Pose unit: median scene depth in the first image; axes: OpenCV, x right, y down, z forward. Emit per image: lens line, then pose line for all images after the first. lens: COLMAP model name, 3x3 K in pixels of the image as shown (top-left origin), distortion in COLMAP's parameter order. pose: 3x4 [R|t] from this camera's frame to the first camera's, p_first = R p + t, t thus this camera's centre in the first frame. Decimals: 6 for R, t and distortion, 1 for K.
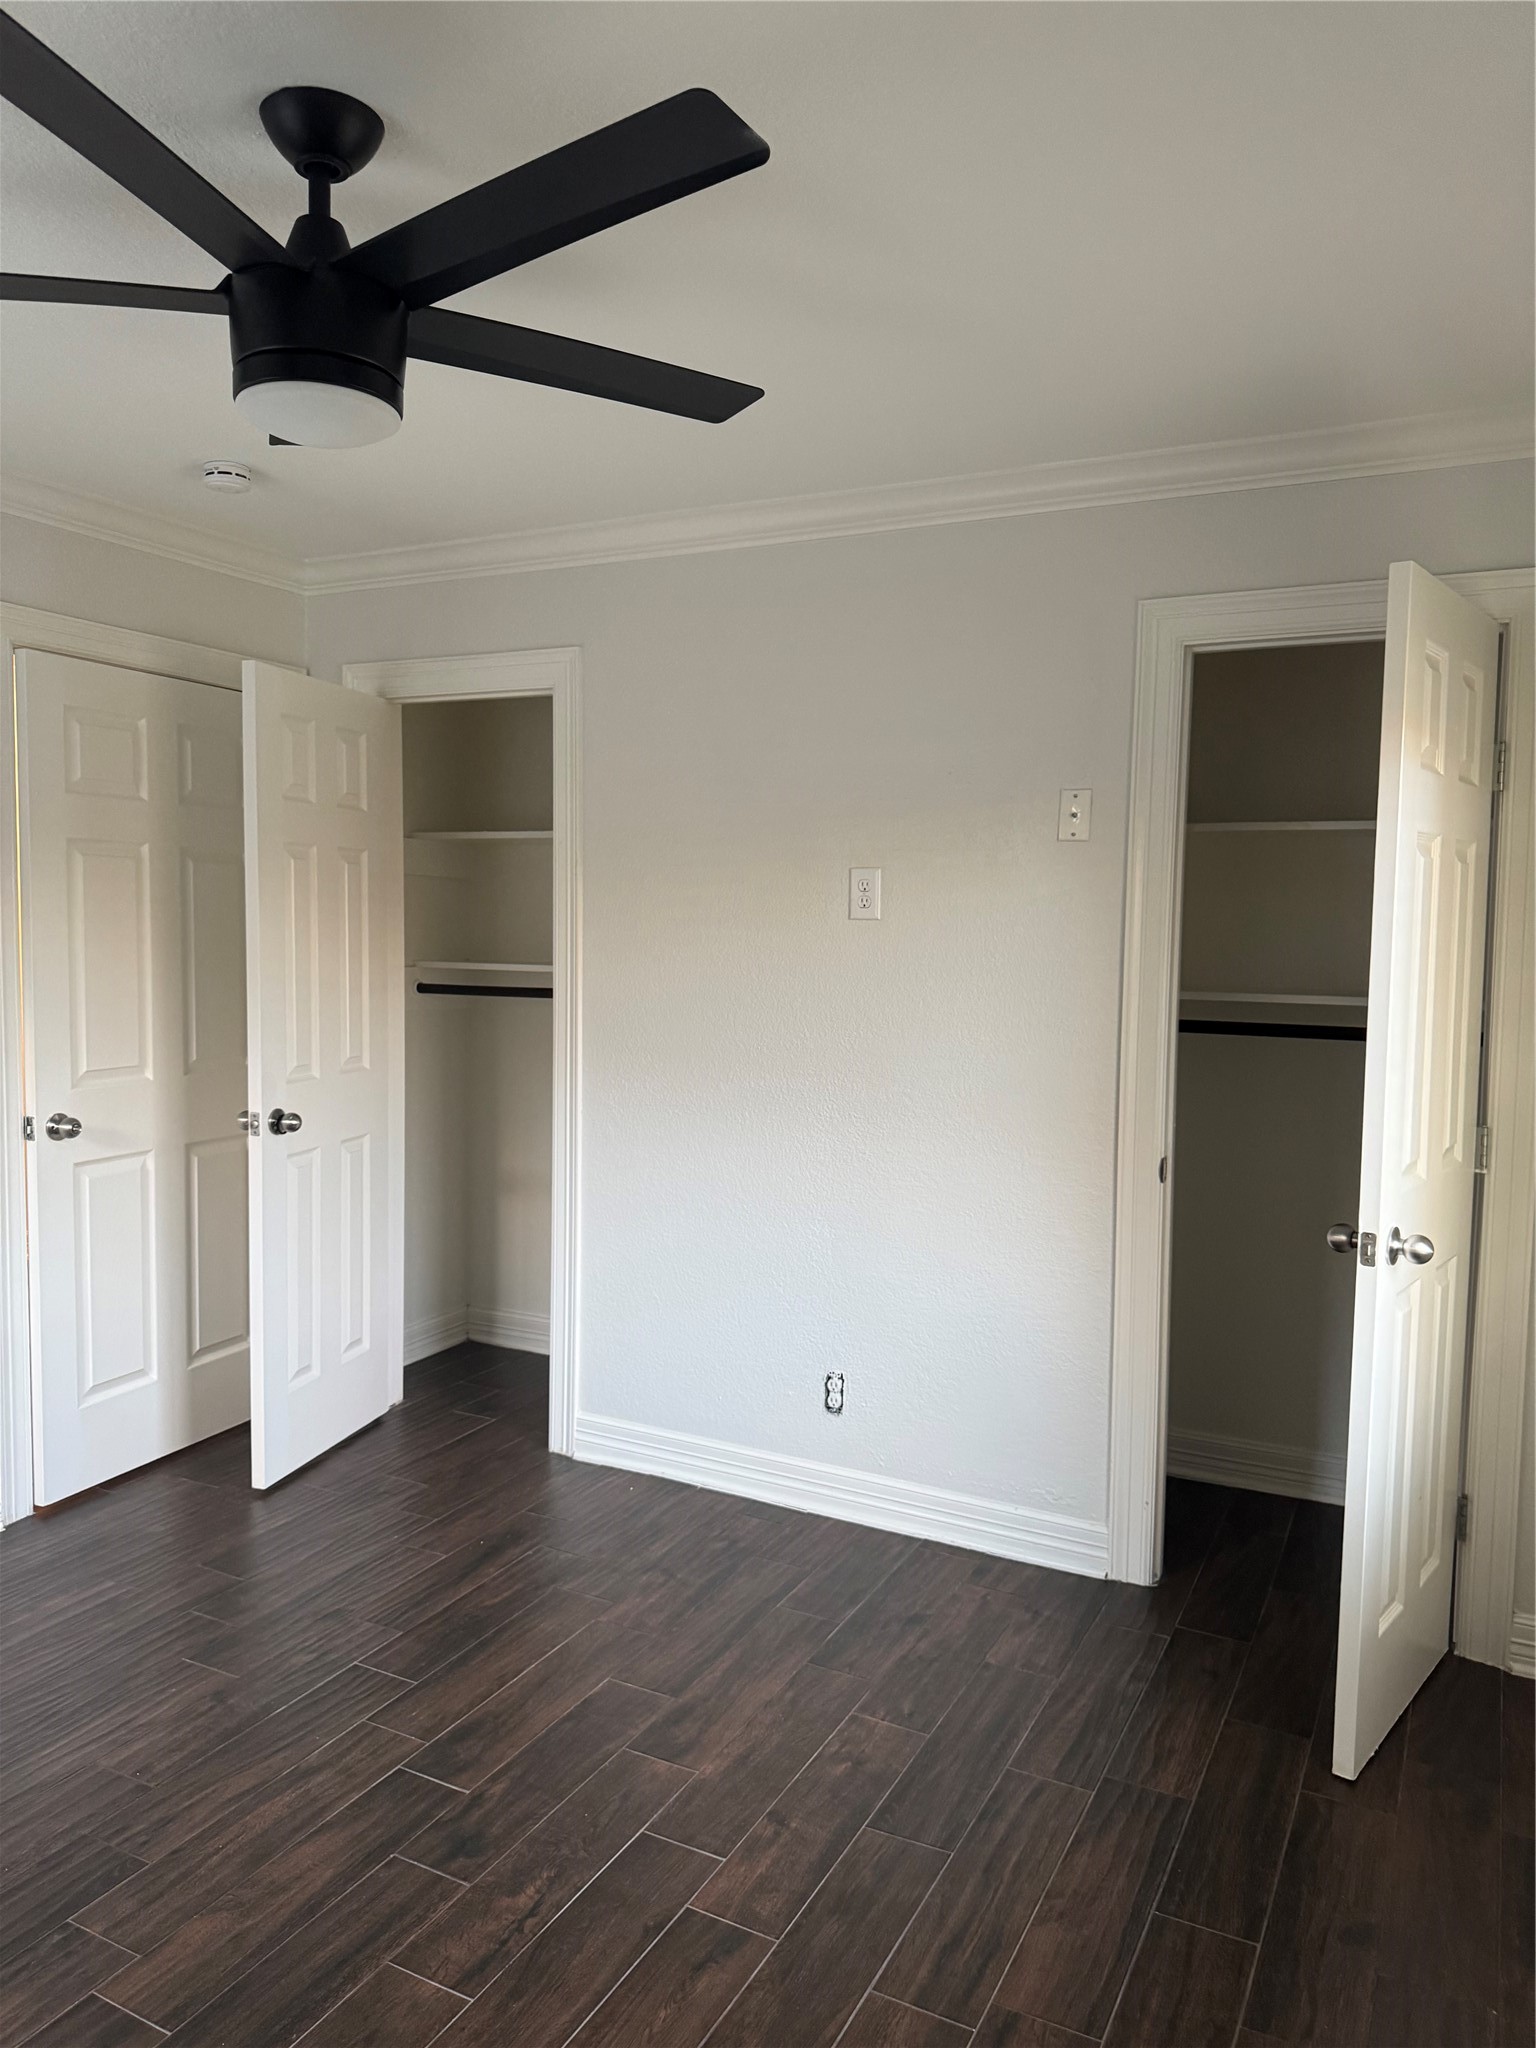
lens RADIAL K [[1446.1, 0, 754.7], [0, 1446.1, 1019.8], [0, 0, 1]] dist [0.052166, -0.057468]
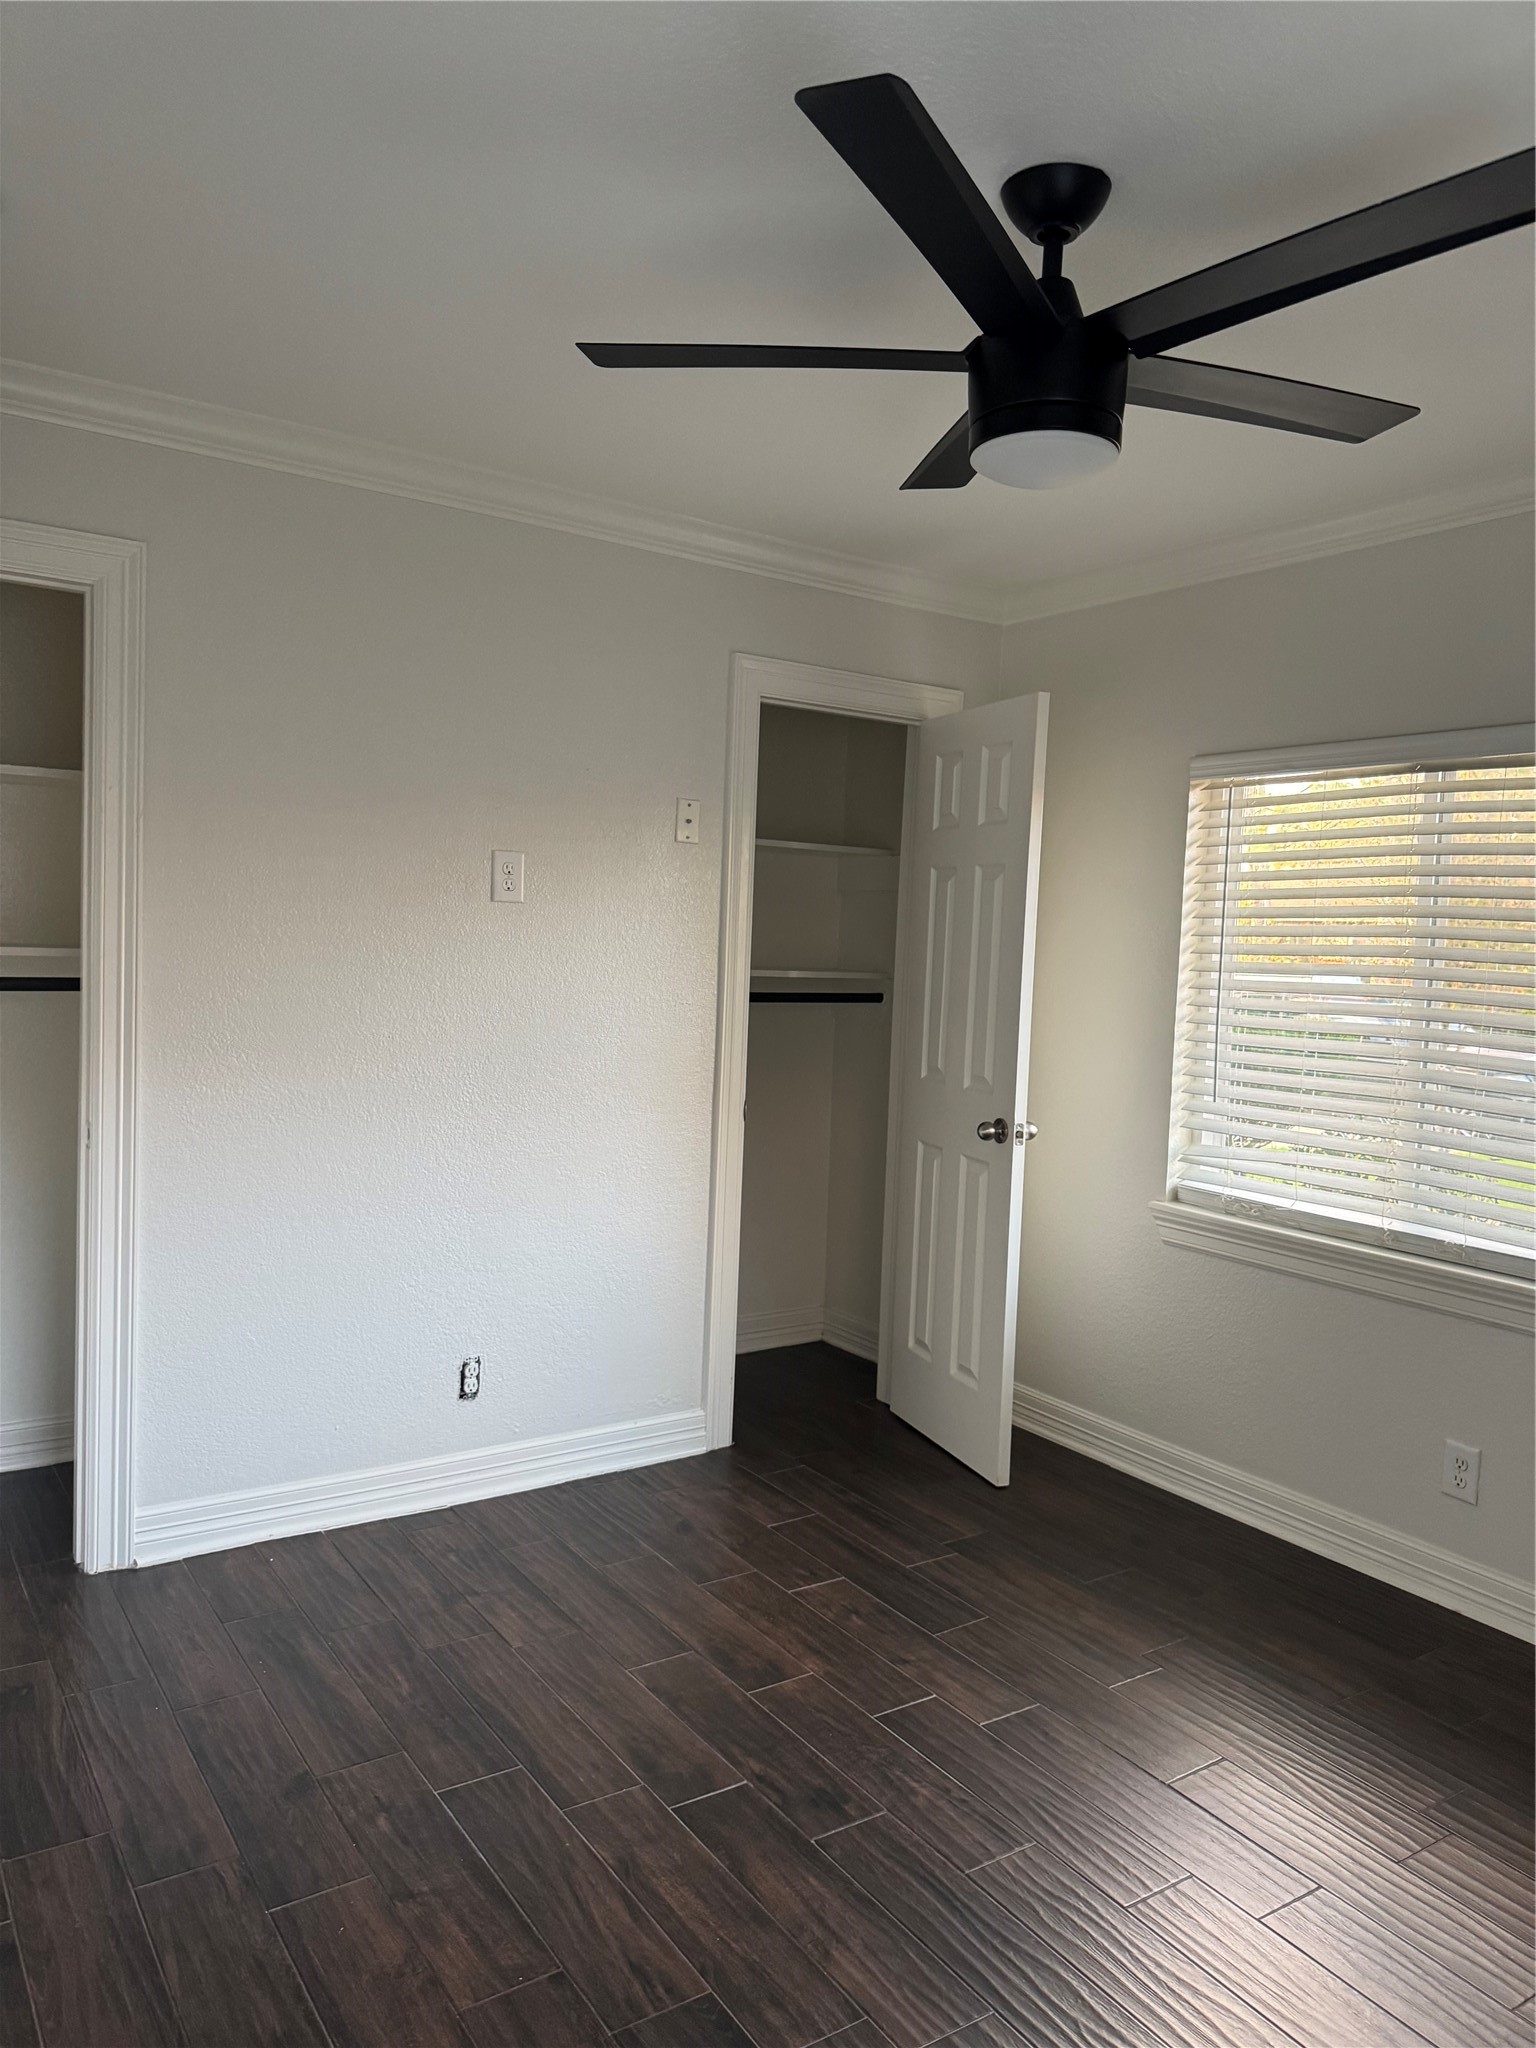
lens RADIAL K [[1446.1, 0, 755.2], [0, 1446.1, 1034.9], [0, 0, 1]] dist [0.052166, -0.057468]
pose [[0.474127, -0.058695, 0.878498, -0.792042], [0.025913, 0.998273, 0.052712, -0.028186], [-0.880075, -0.002228, 0.474830, 0.393061]]
